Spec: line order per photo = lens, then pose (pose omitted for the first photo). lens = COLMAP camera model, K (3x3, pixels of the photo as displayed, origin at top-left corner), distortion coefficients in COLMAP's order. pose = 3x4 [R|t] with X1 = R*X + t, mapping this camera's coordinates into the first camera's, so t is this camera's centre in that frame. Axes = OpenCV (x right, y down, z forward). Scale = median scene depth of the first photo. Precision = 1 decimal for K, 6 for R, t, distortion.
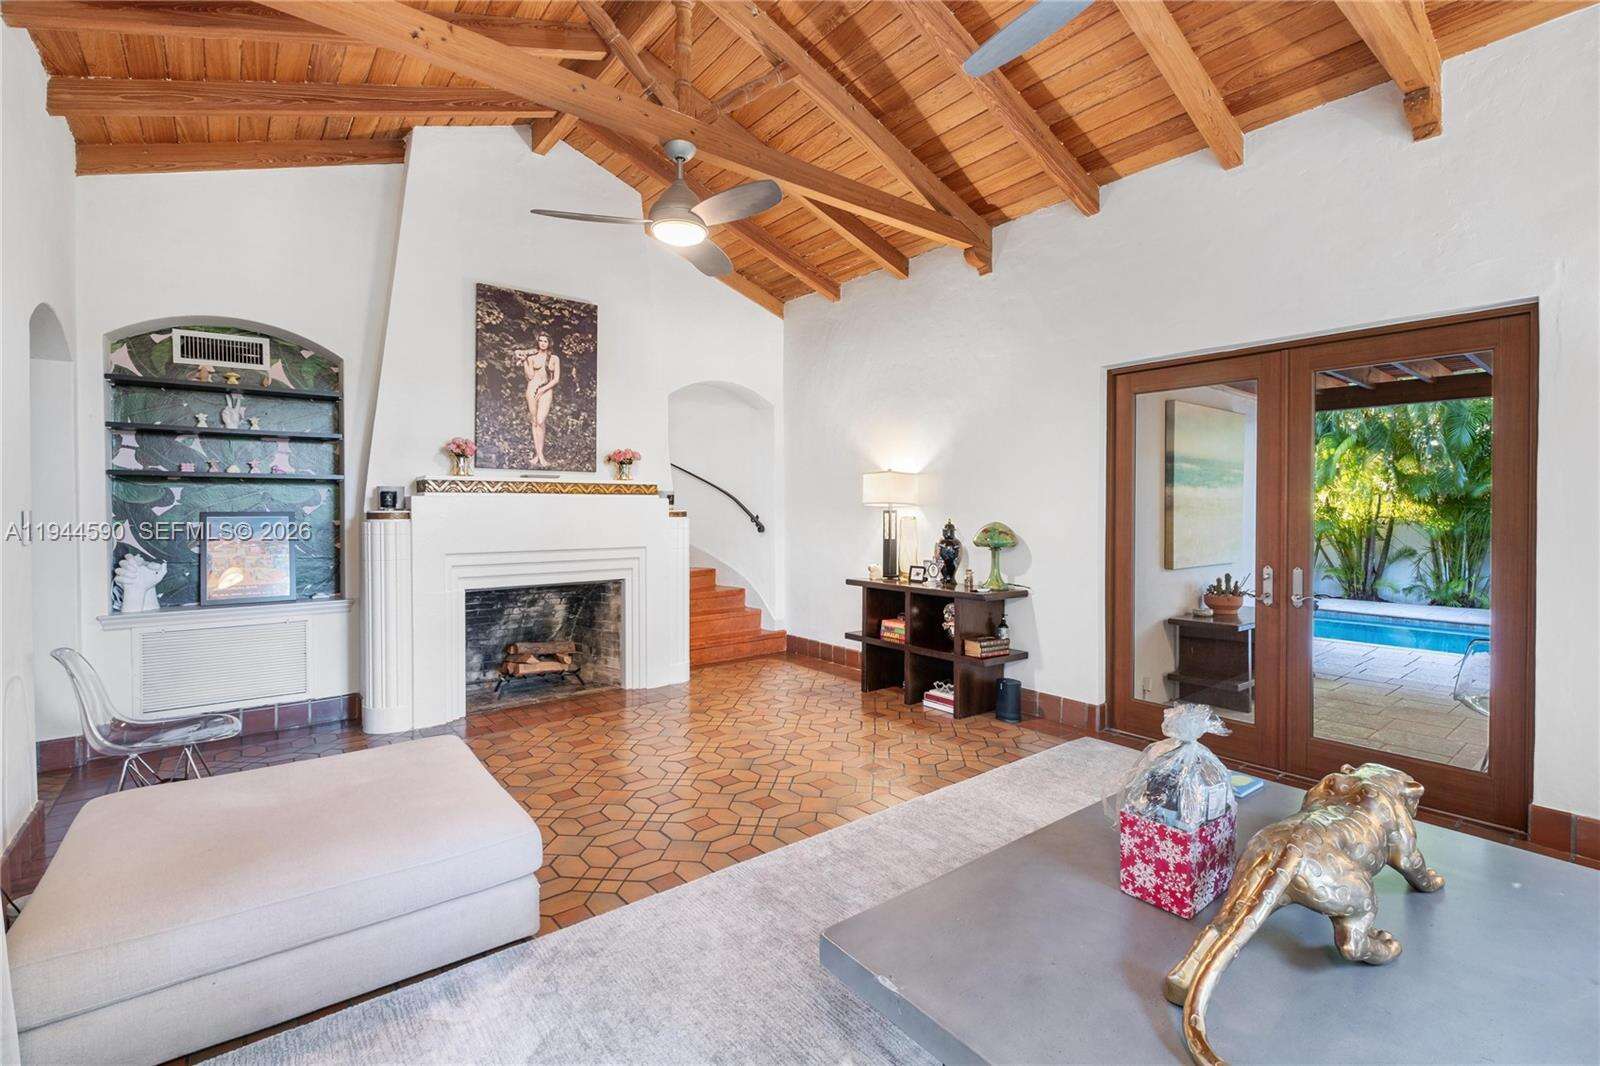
lens RADIAL K [[711.0, 0, 802.0], [0, 711.0, 523.2], [0, 0, 1]] dist [0.004360, -0.003350]
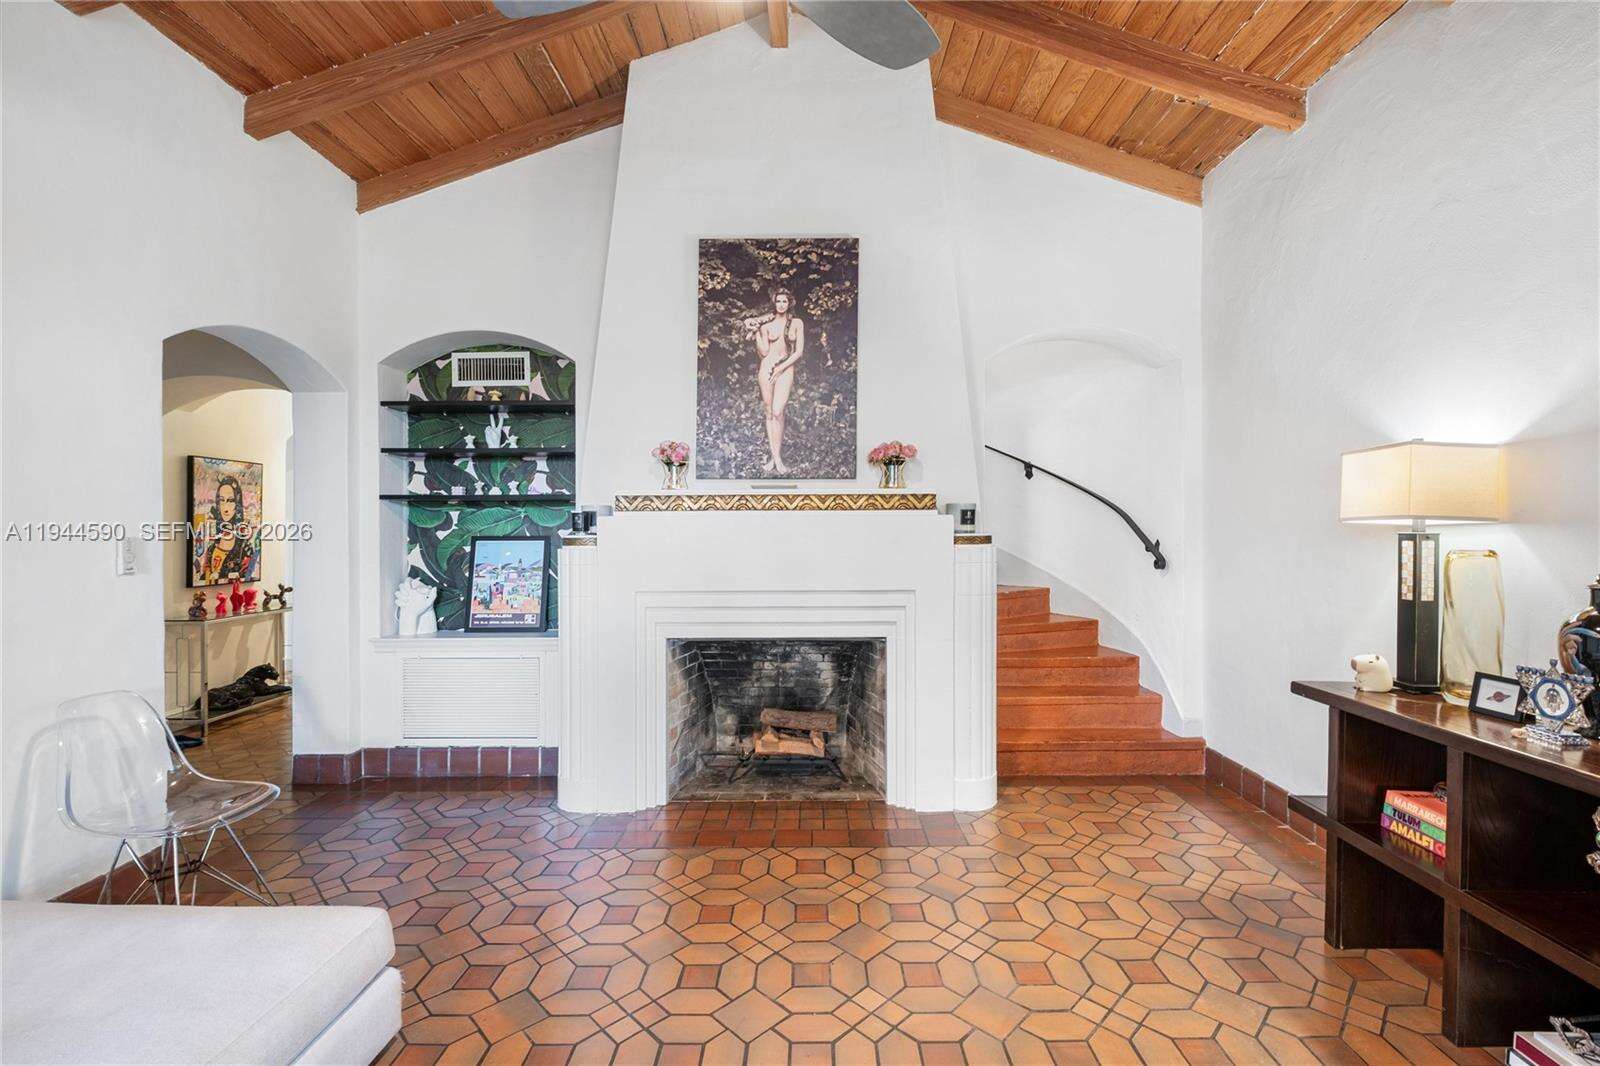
lens RADIAL K [[711.0, 0, 797.5], [0, 711.0, 535.2], [0, 0, 1]] dist [0.004360, -0.003350]
pose [[0.785131, 0.001957, -0.619327, 0.099300], [-0.008274, 0.999939, -0.007329, -0.011600], [0.619275, 0.010879, 0.785099, 0.440527]]
